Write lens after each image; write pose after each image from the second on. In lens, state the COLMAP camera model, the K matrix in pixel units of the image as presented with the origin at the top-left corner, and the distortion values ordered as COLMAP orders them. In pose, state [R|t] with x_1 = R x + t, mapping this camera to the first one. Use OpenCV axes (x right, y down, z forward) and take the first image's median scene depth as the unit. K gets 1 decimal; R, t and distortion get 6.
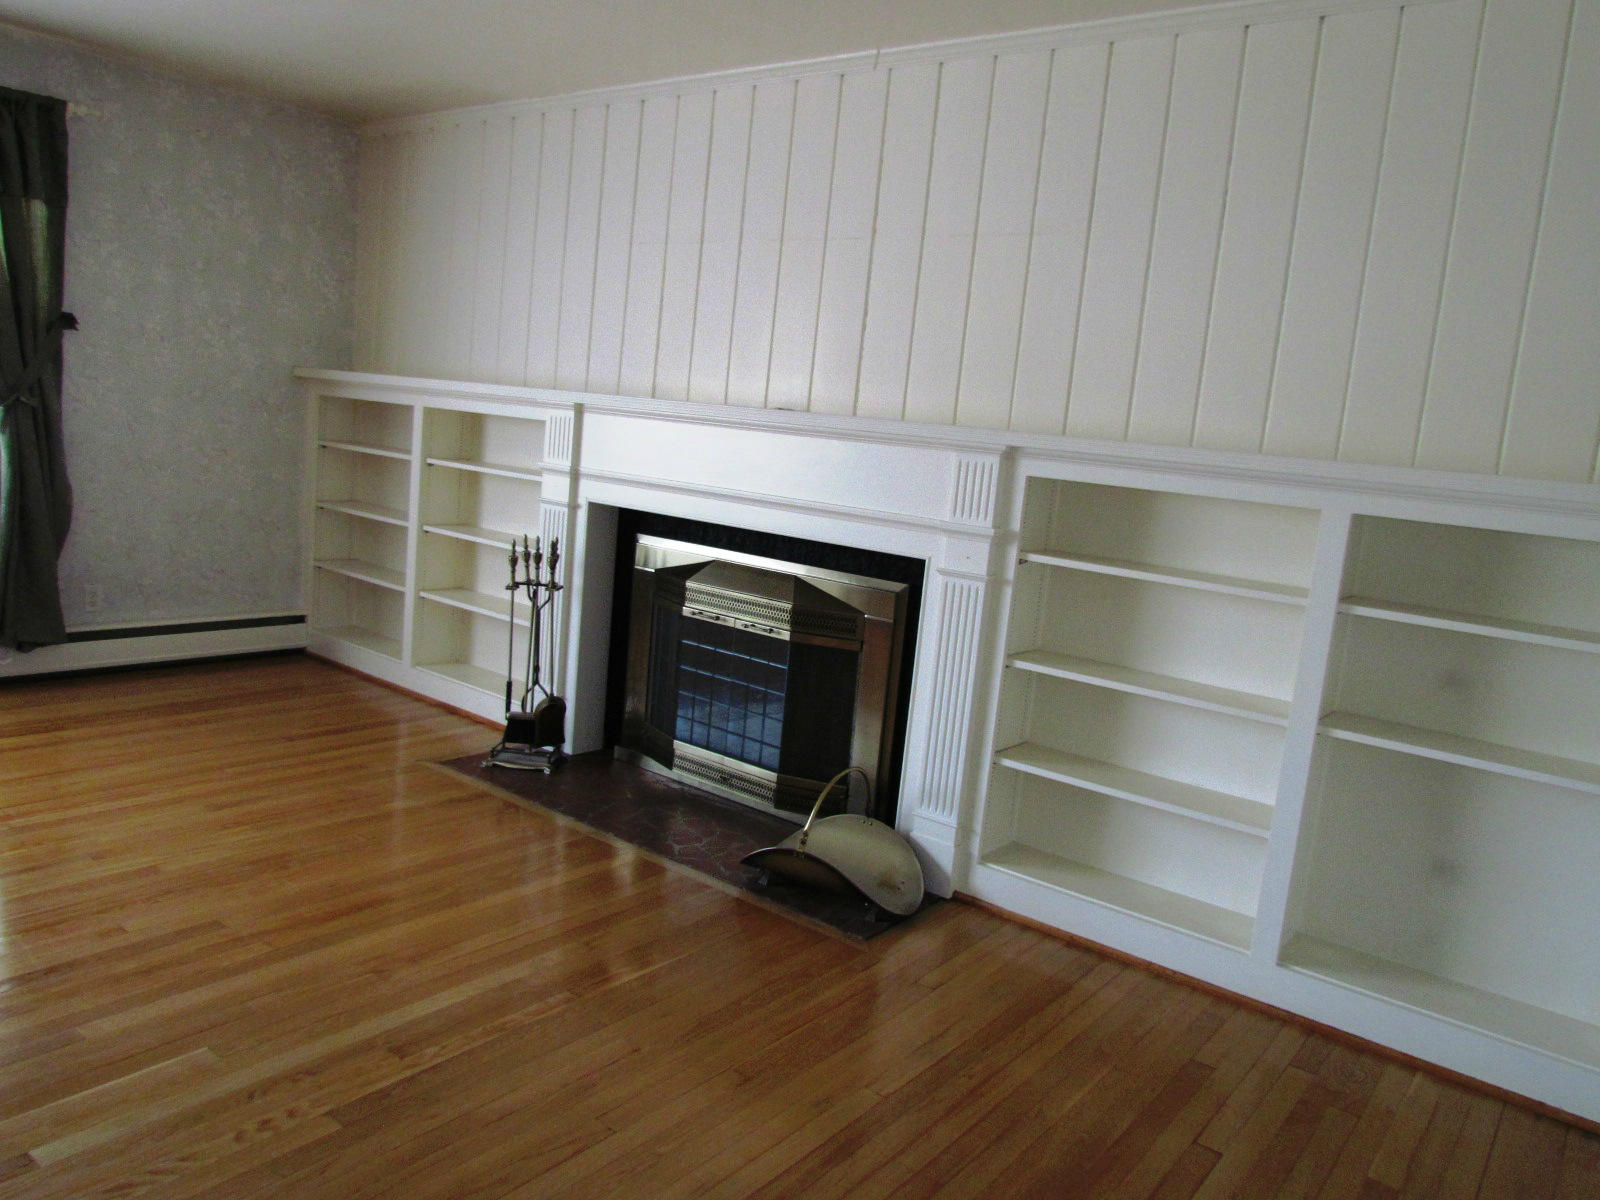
lens RADIAL K [[1164.8, 0, 810.9], [0, 1164.8, 602.5], [0, 0, 1]] dist [-0.020666, 0.003852]
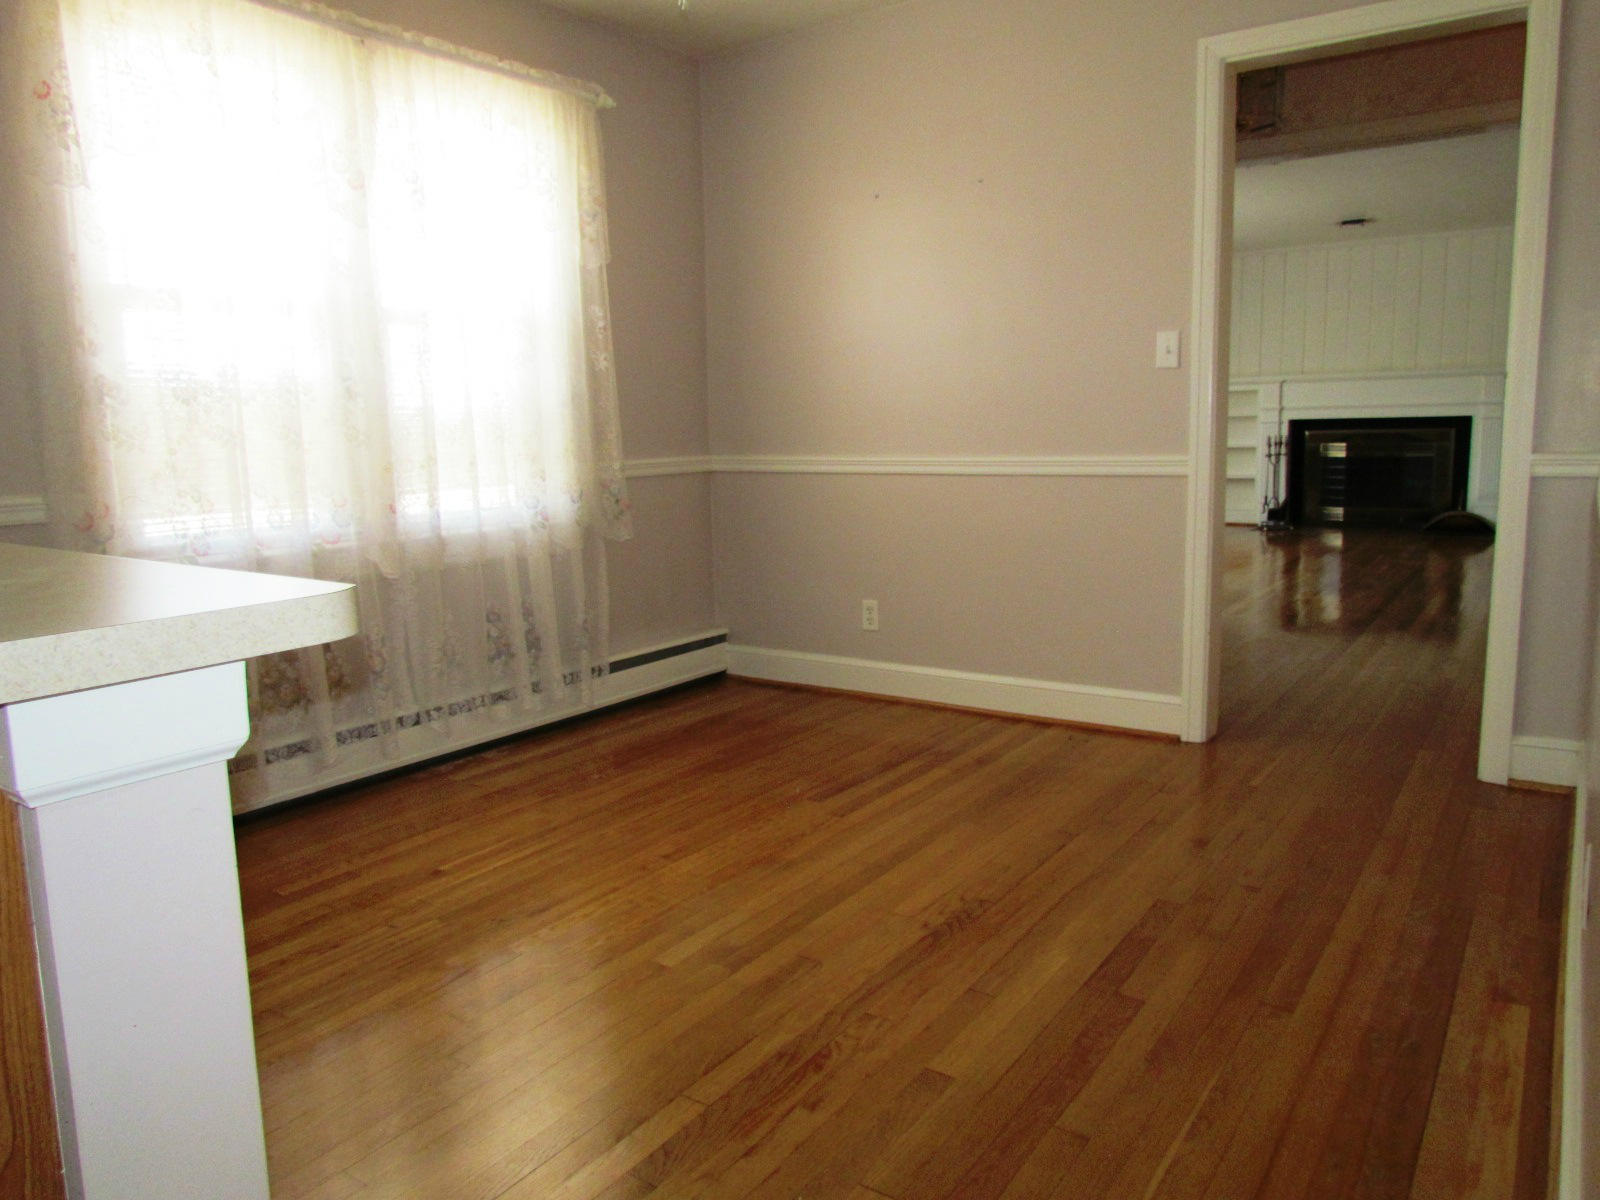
lens RADIAL K [[1164.8, 0, 810.9], [0, 1164.8, 602.5], [0, 0, 1]] dist [-0.020666, 0.003852]
pose [[0.990353, -0.130912, 0.045422, -1.689385], [0.130865, 0.991392, 0.004009, 0.192960], [-0.045556, 0.001974, 0.998960, -1.751134]]
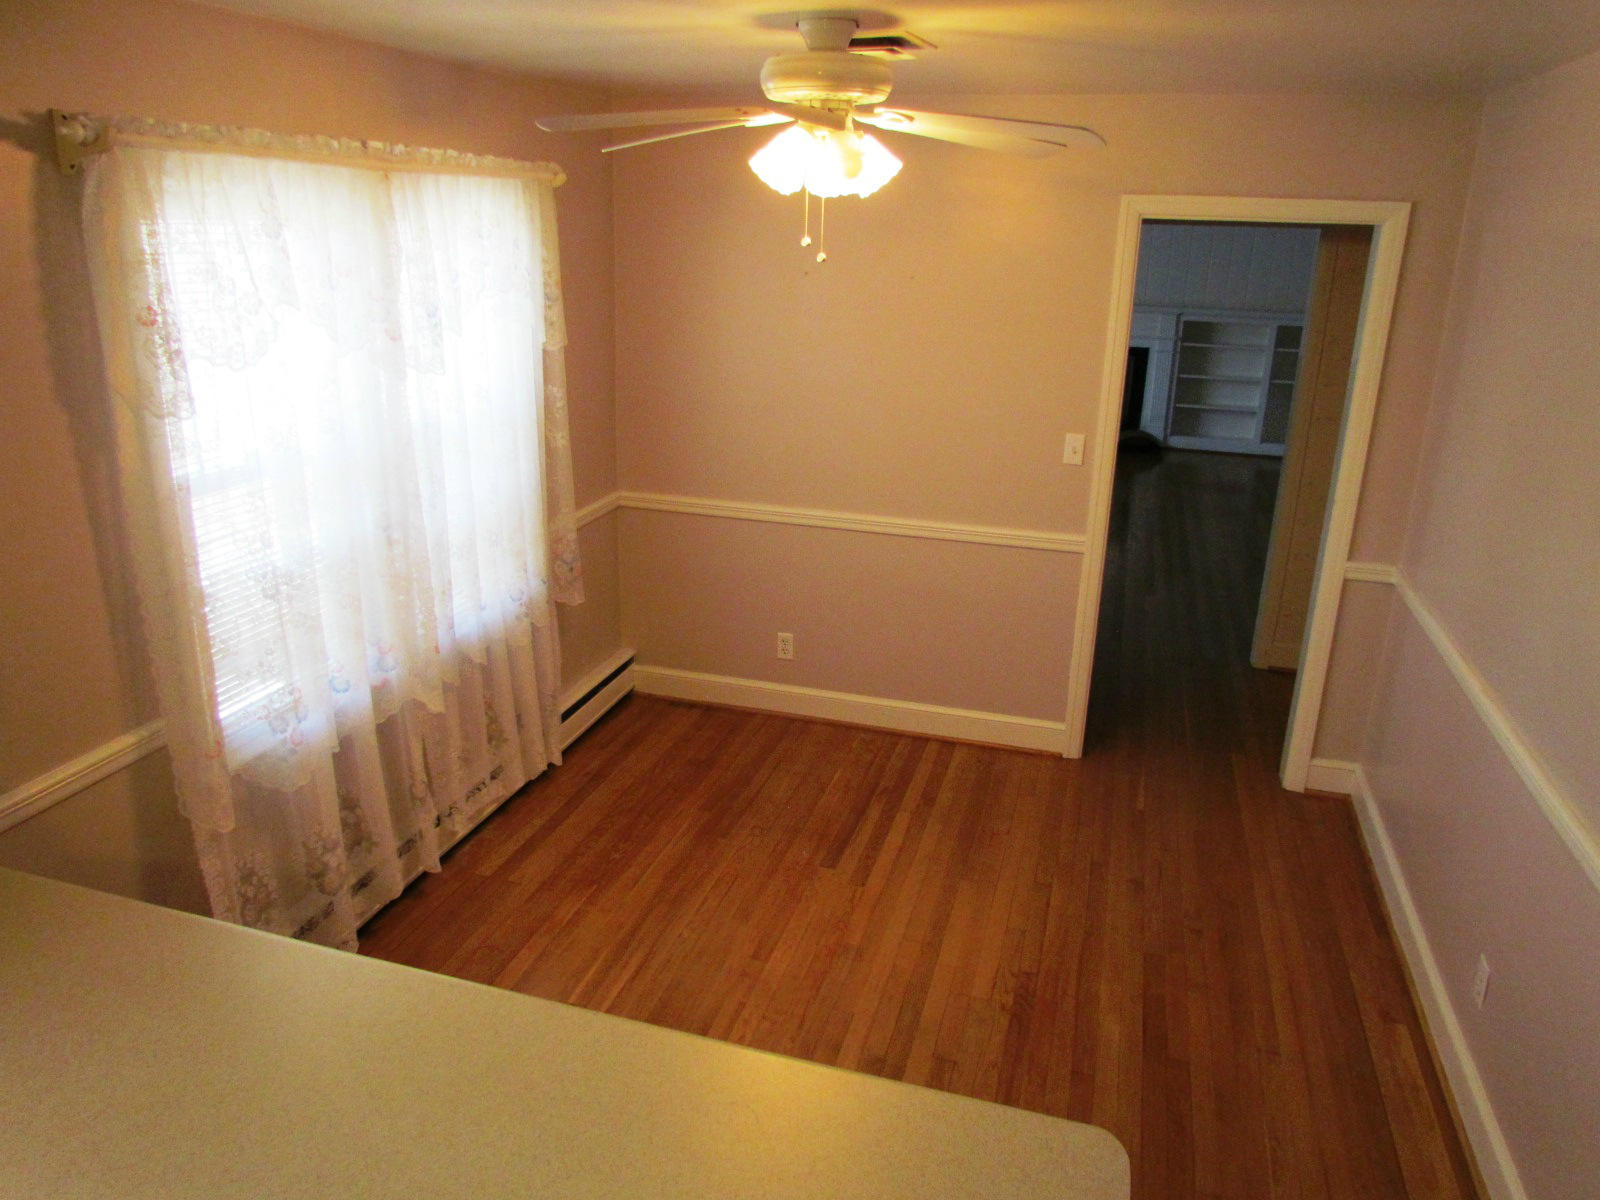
lens RADIAL K [[1164.8, 0, 810.9], [0, 1164.8, 602.5], [0, 0, 1]] dist [-0.020666, 0.003852]
pose [[0.920550, -0.193459, 0.339356, -2.055398], [0.121661, 0.967531, 0.221543, -0.186805], [-0.371197, -0.162655, 0.914197, -1.789718]]
